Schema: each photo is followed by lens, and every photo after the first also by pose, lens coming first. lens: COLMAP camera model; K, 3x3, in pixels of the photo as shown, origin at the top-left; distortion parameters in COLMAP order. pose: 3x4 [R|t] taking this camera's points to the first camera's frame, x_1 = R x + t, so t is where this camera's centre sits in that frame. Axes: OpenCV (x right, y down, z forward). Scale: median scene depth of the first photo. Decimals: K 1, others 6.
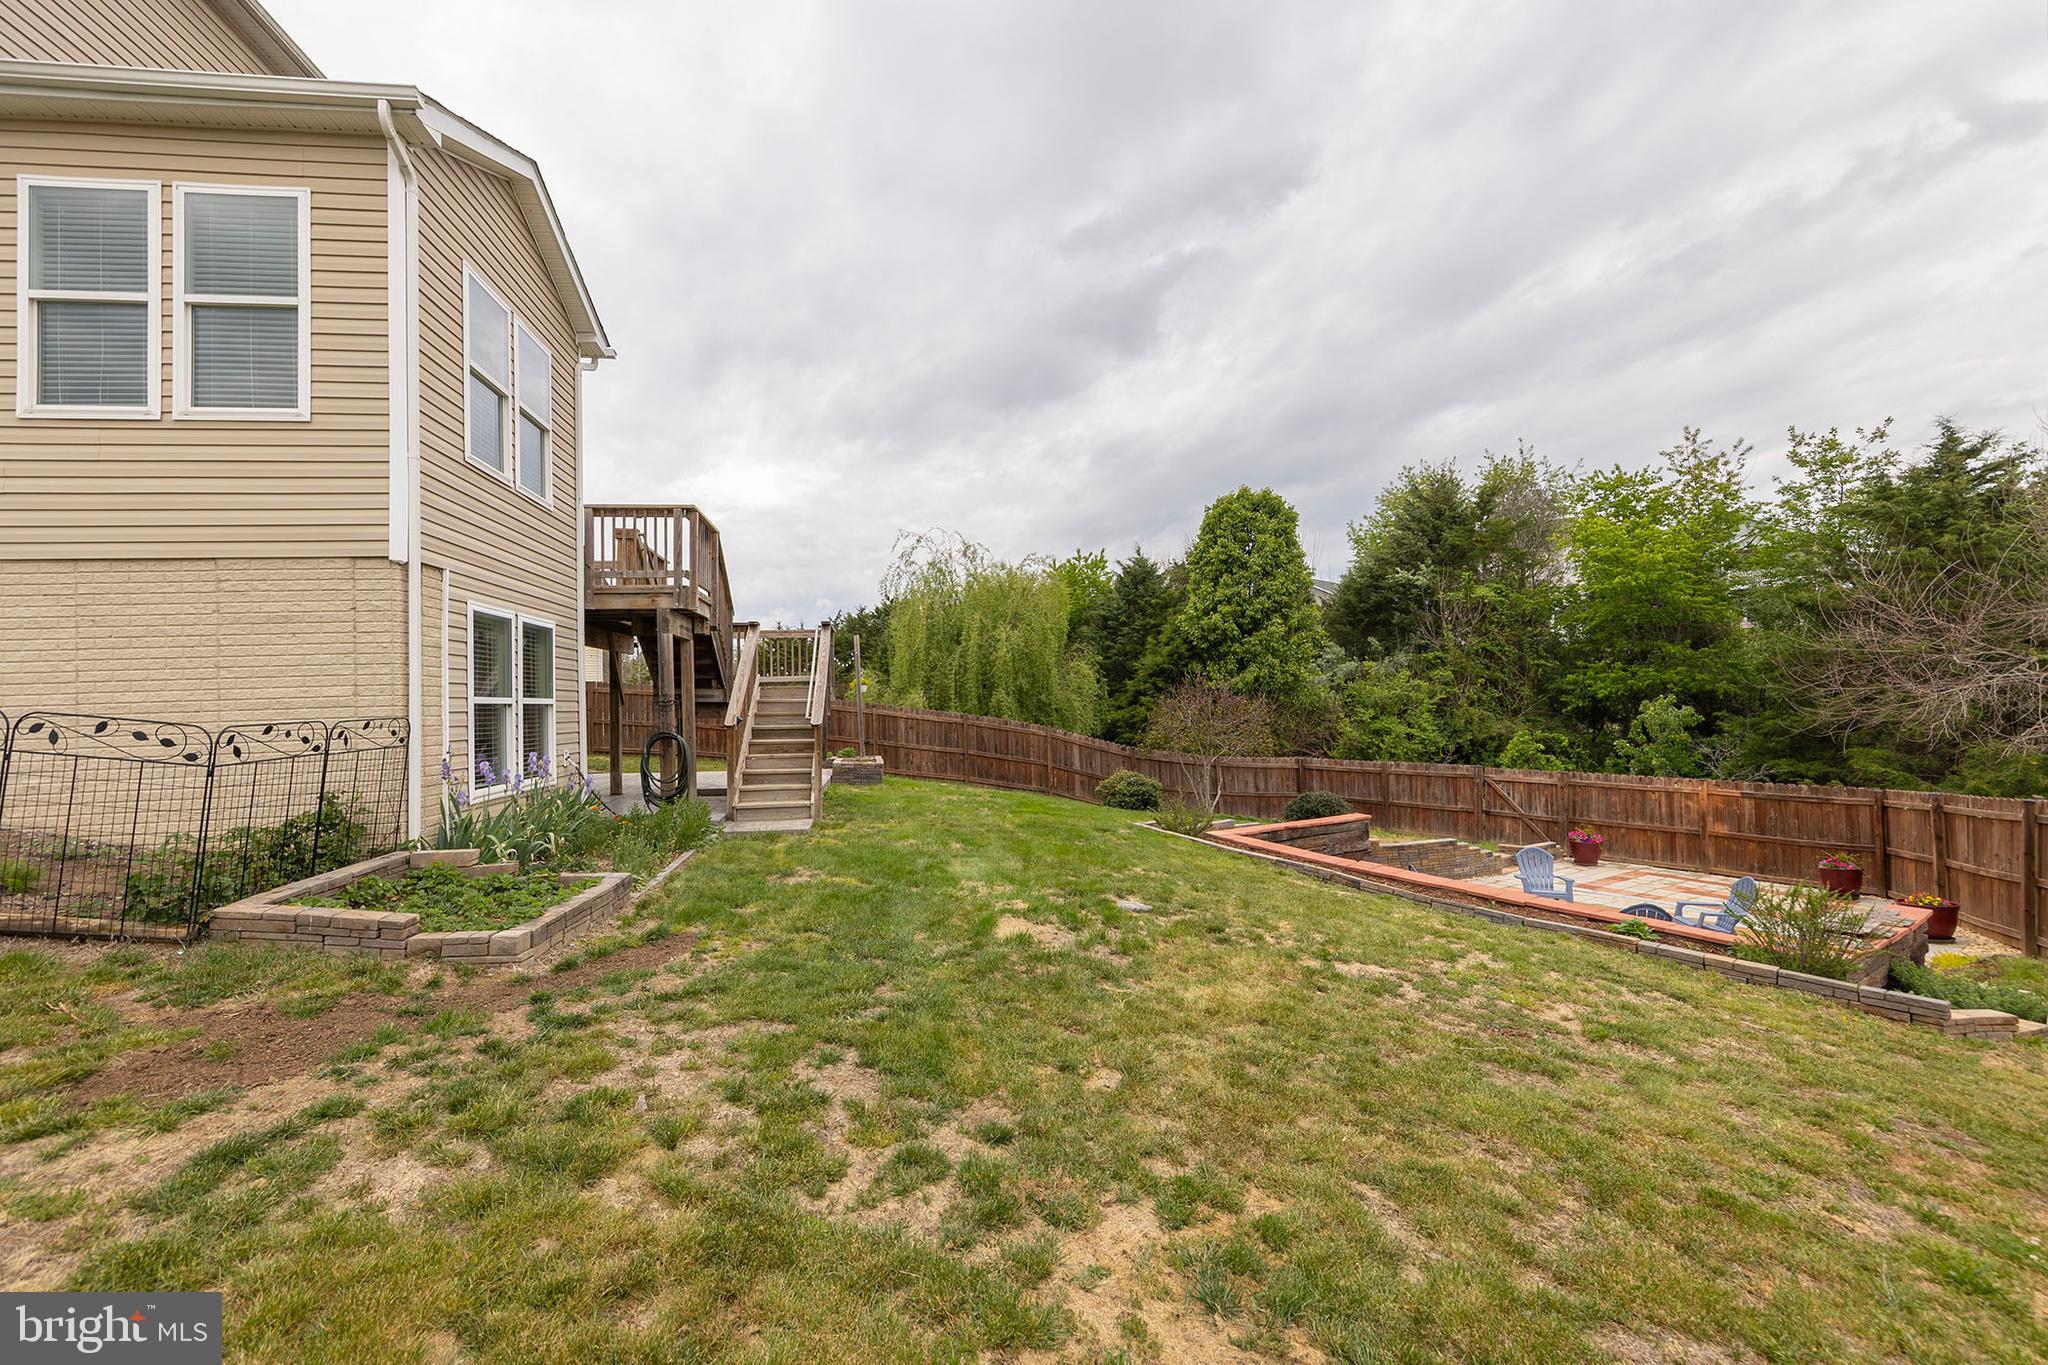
lens RADIAL K [[810.6, 0, 1020.5], [0, 810.6, 689.7], [0, 0, 1]] dist [0.000916, -0.000247]
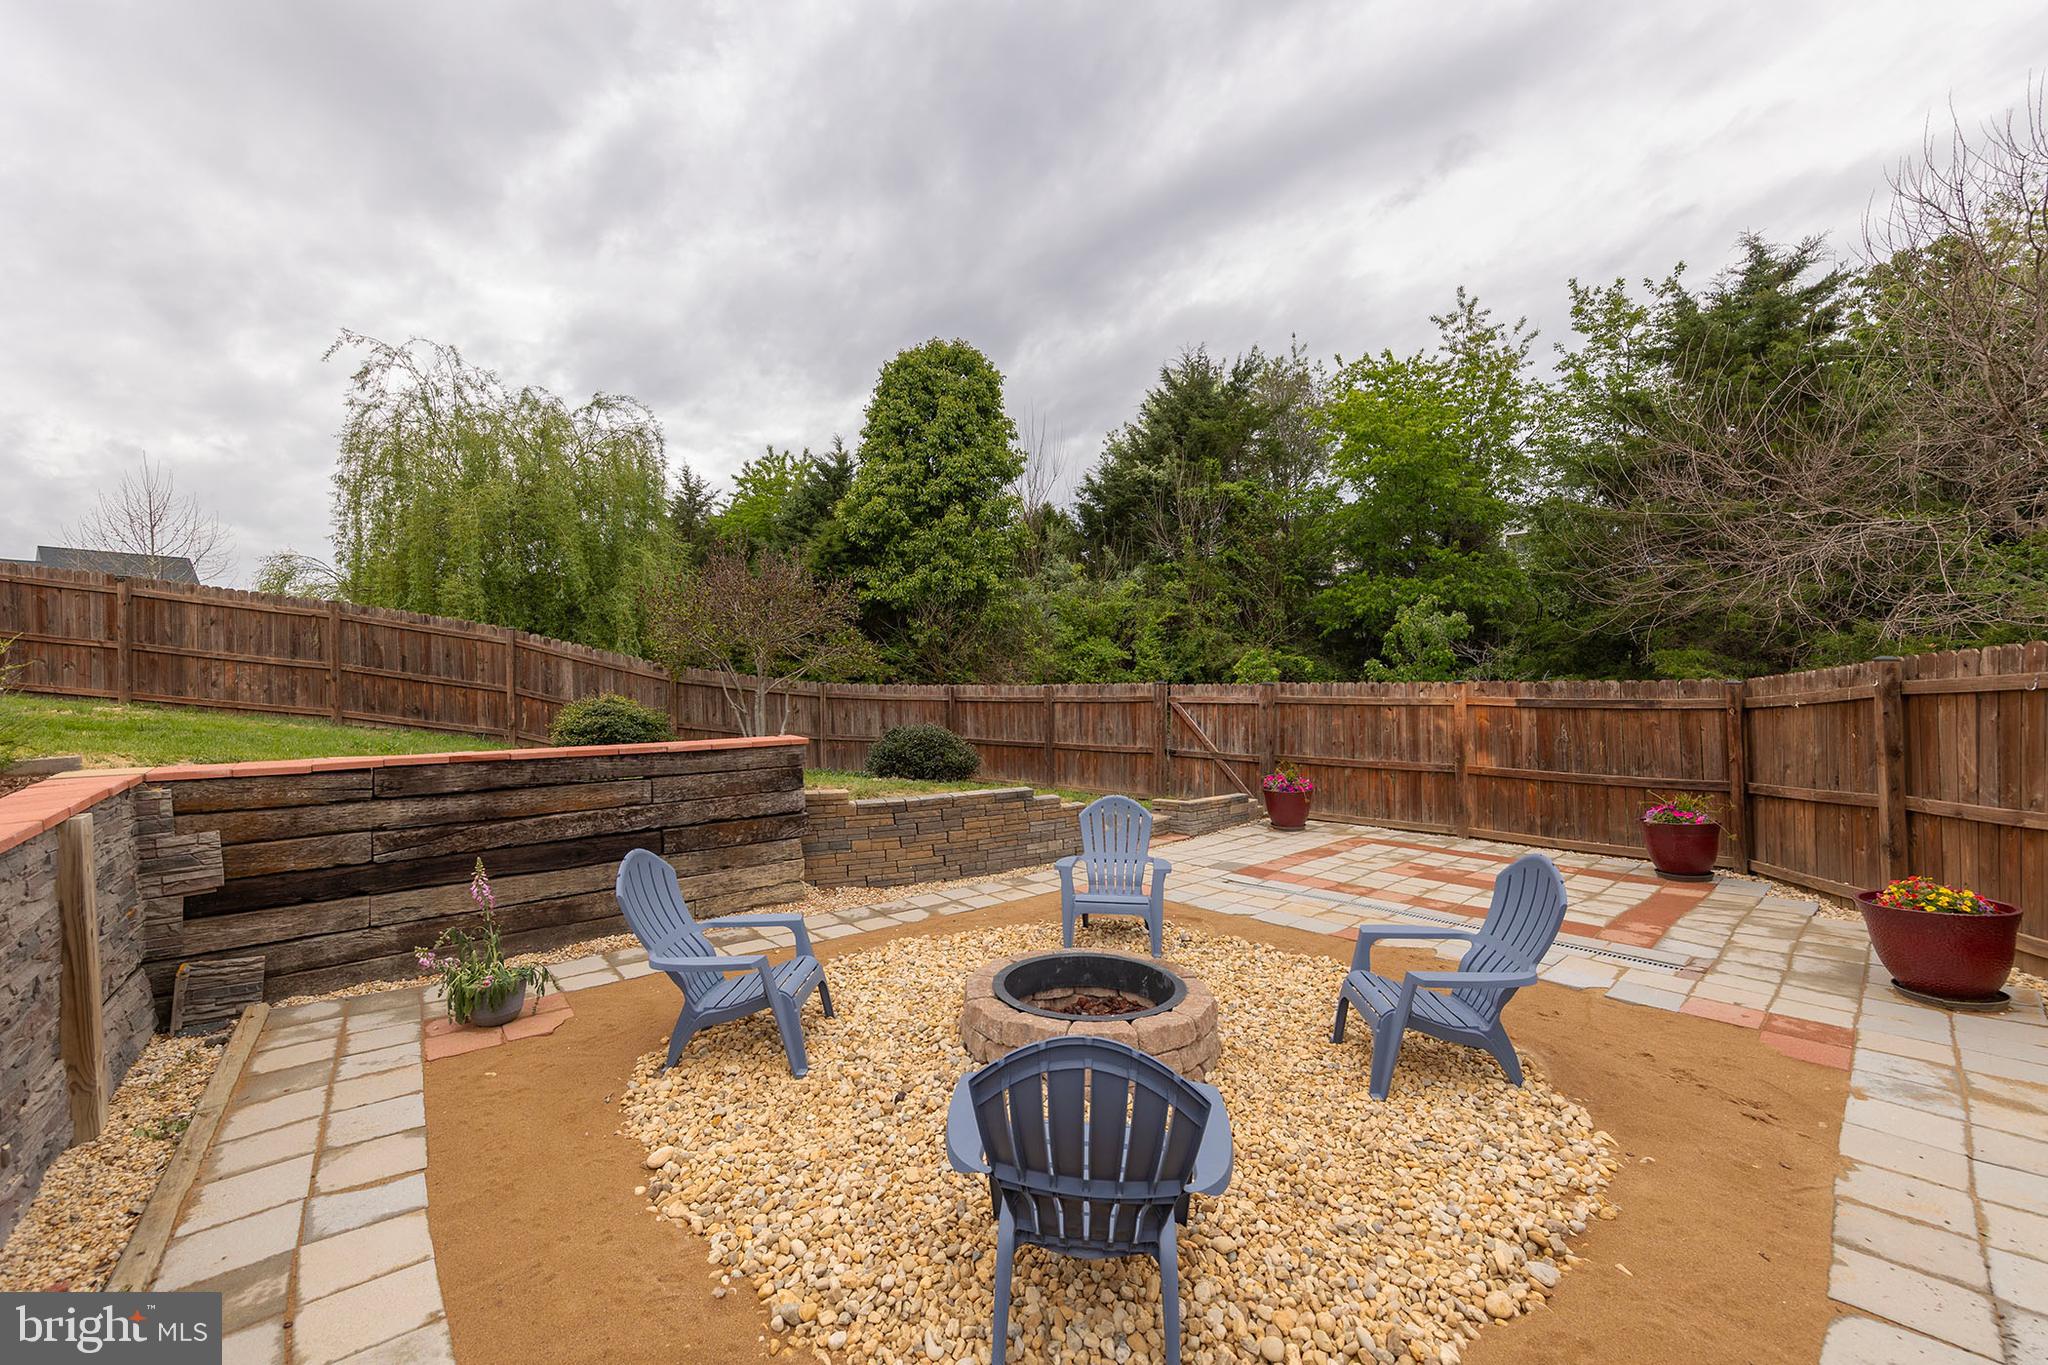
lens RADIAL K [[776.7, 0, 1024.0], [0, 776.7, 682.5], [0, 0, 1]] dist [0.007700, -0.006506]
pose [[0.986671, -0.000708, 0.162727, 0.346974], [-0.001553, 0.999904, 0.013764, 0.084102], [-0.162721, -0.013833, 0.986575, 0.391975]]
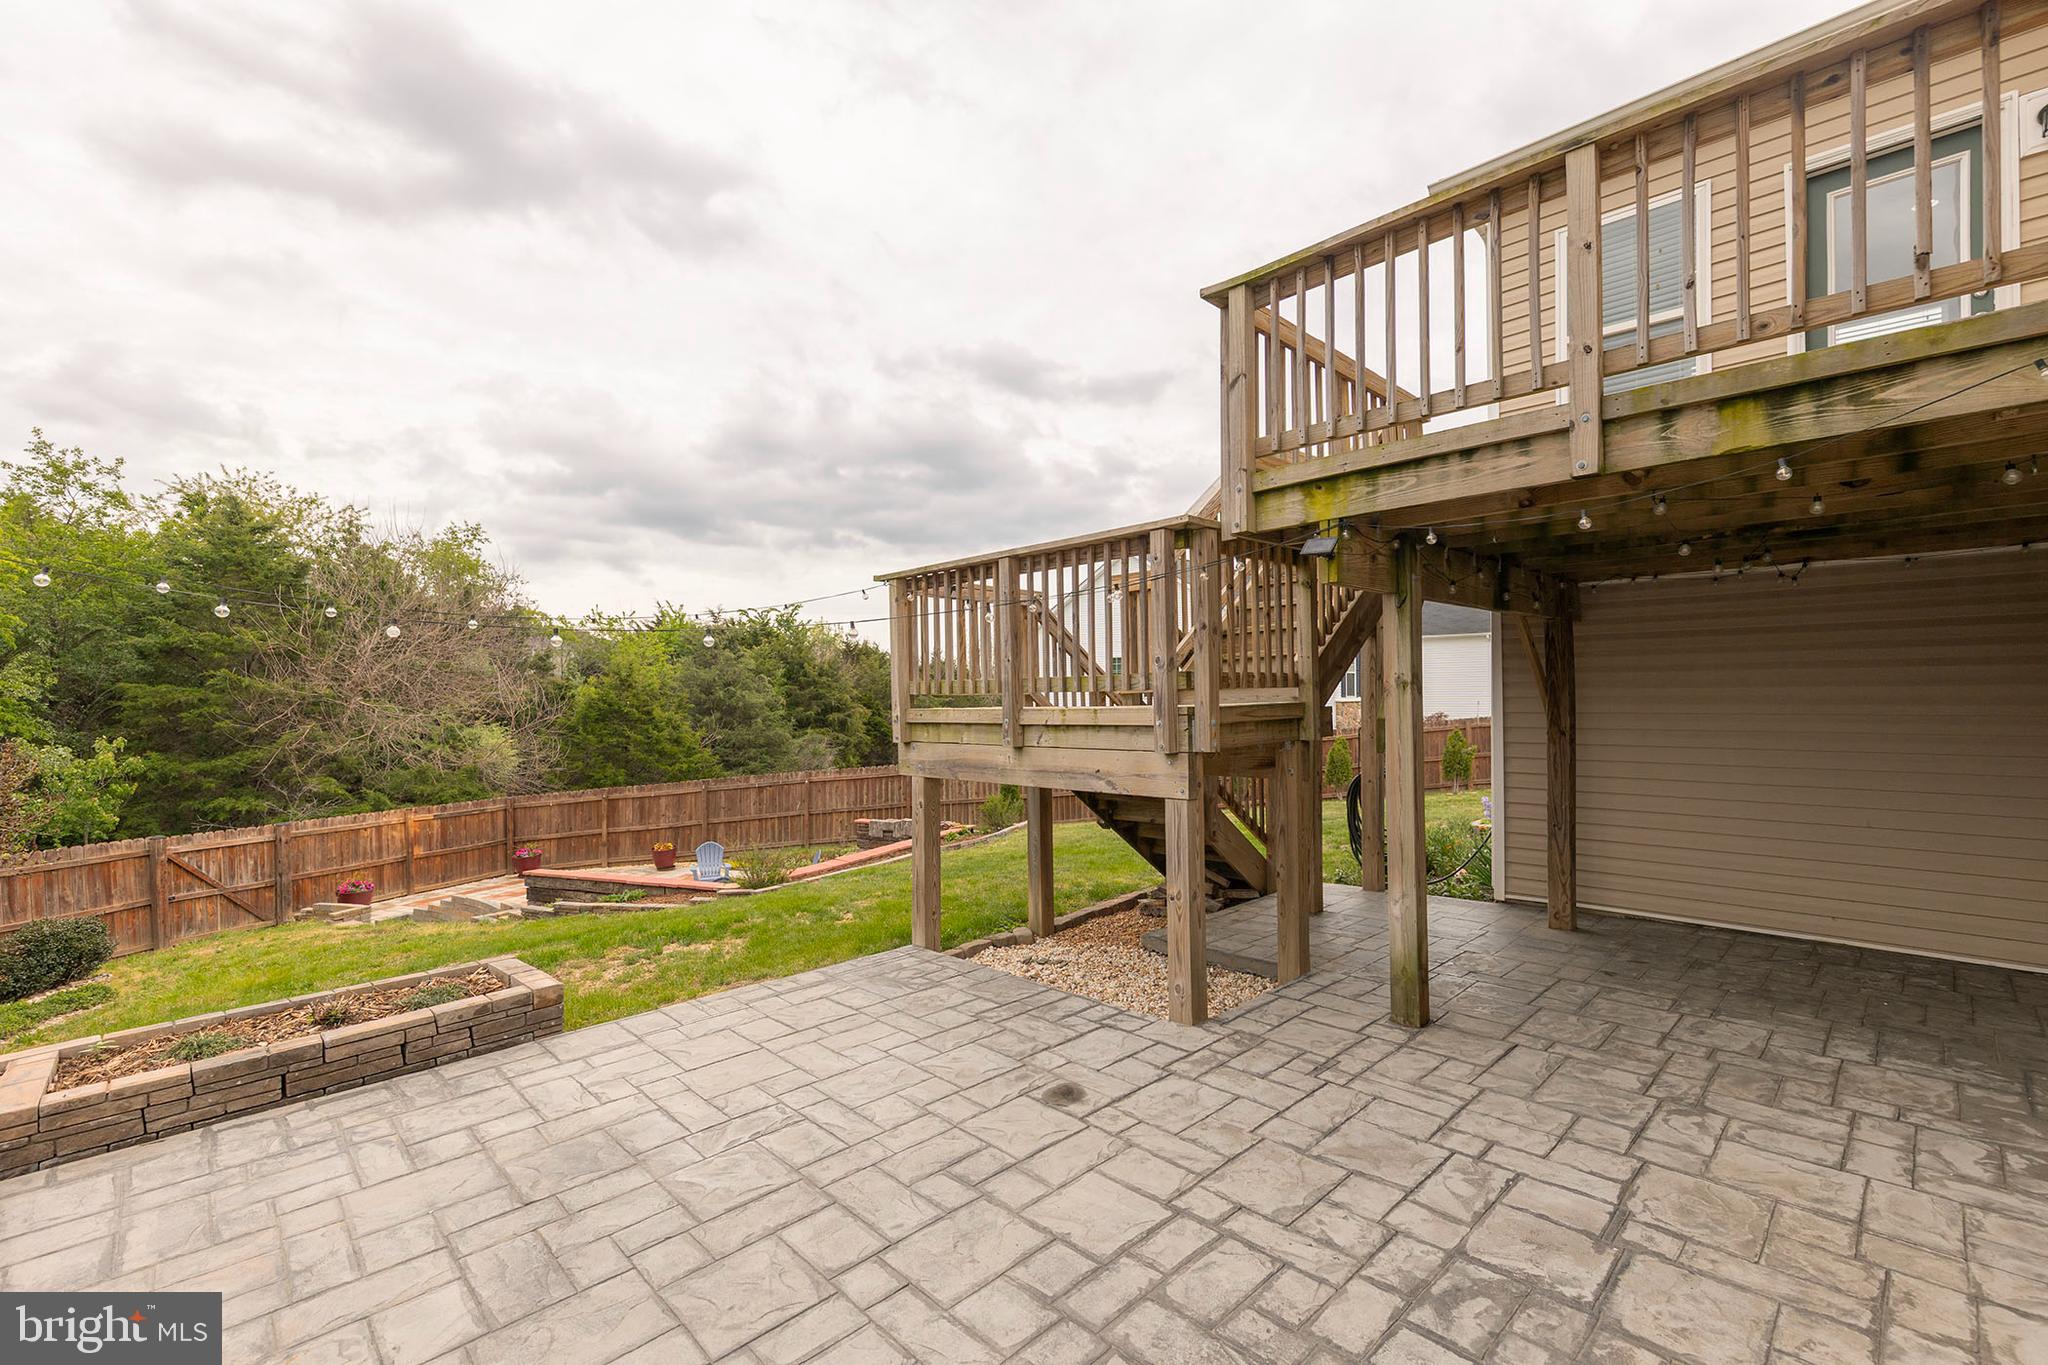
lens RADIAL K [[872.9, 0, 1020.7], [0, 872.9, 691.7], [0, 0, 1]] dist [0.003193, 0.000486]
pose [[-0.573119, 0.028408, 0.818980, -0.479729], [0.005293, 0.999506, -0.030966, -0.004447], [-0.819455, -0.013412, -0.572986, 0.807550]]
